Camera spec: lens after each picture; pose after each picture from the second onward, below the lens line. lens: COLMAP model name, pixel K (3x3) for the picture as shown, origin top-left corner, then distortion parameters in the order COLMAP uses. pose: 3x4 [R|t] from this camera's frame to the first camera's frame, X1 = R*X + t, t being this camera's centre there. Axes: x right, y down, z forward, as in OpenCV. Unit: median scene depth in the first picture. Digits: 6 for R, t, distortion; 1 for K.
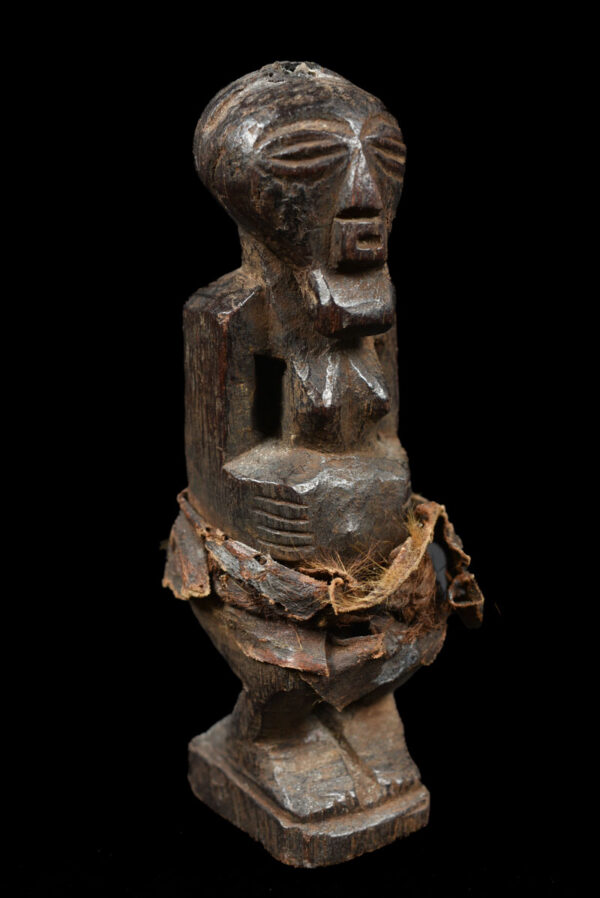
lens RADIAL K [[1074.4, 0, 300.0], [0, 1074.4, 449.0], [0, 0, 1]] dist [-0.020284, -0.033804]
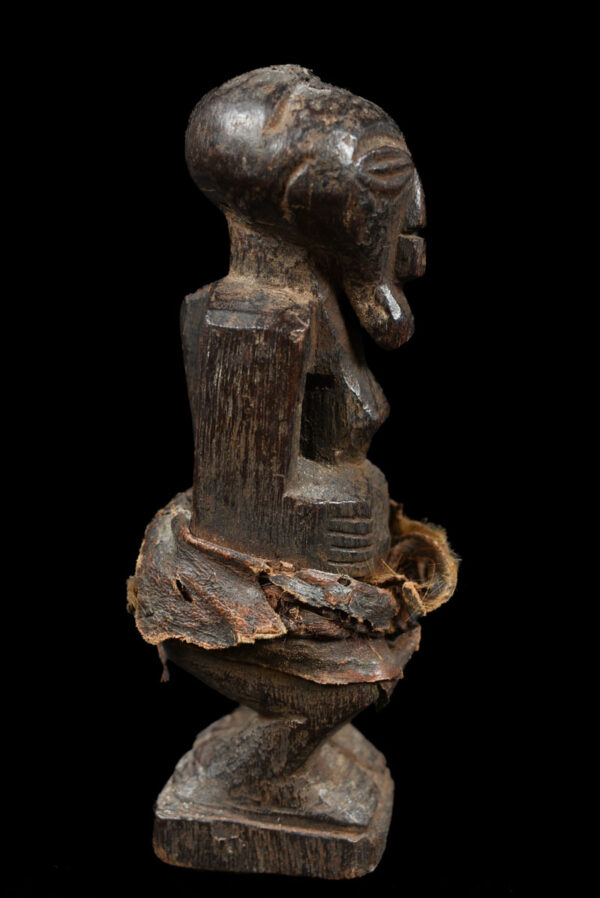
lens RADIAL K [[1074.4, 0, 300.0], [0, 1074.4, 449.0], [0, 0, 1]] dist [-0.020284, -0.033804]
pose [[0.664930, -0.122886, 0.736728, -0.769148], [0.105219, 0.991948, 0.070492, -0.089793], [-0.739458, 0.030645, 0.672505, 0.369071]]
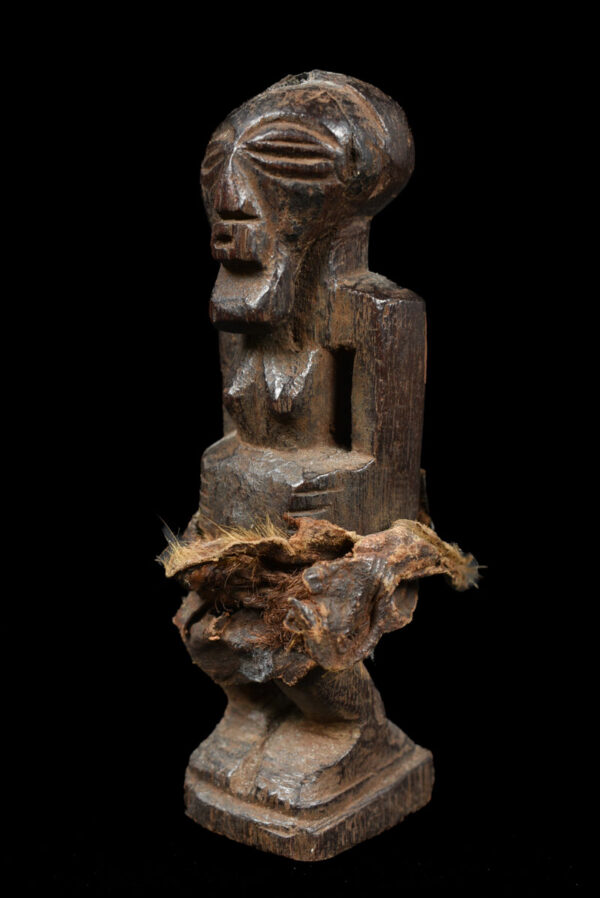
lens RADIAL K [[1123.2, 0, 300.0], [0, 1123.2, 449.0], [0, 0, 1]] dist [0.015687, -0.041632]
pose [[0.352267, 0.163086, -0.921581, 1.089631], [-0.201887, 0.974759, 0.095327, -0.108243], [0.913865, 0.152475, 0.376300, 0.645361]]
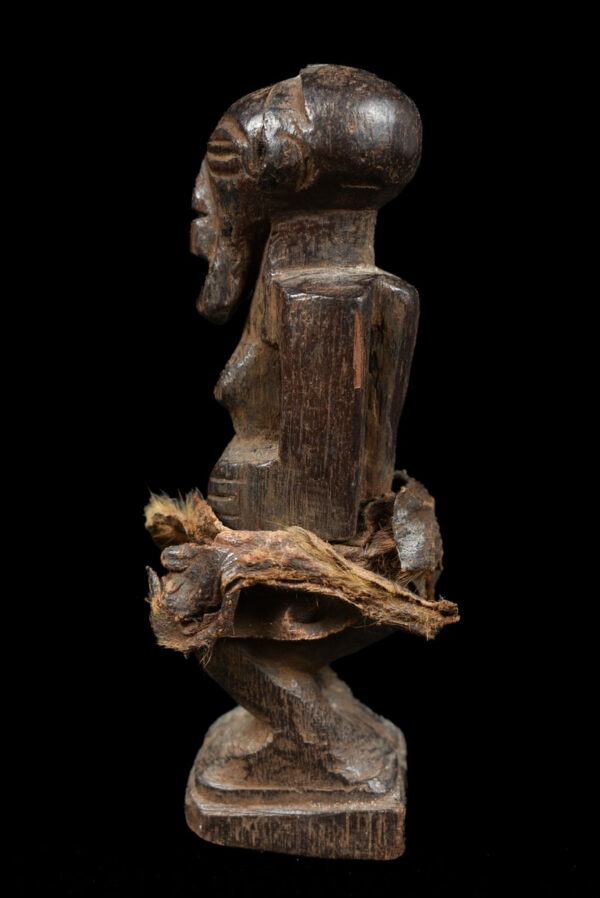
lens RADIAL K [[1123.2, 0, 300.0], [0, 1123.2, 449.0], [0, 0, 1]] dist [0.015687, -0.041632]
pose [[-0.554952, 0.122729, -0.822780, 0.970983], [-0.187778, 0.945050, 0.267620, -0.307195], [0.810412, 0.303016, -0.501411, 1.679523]]
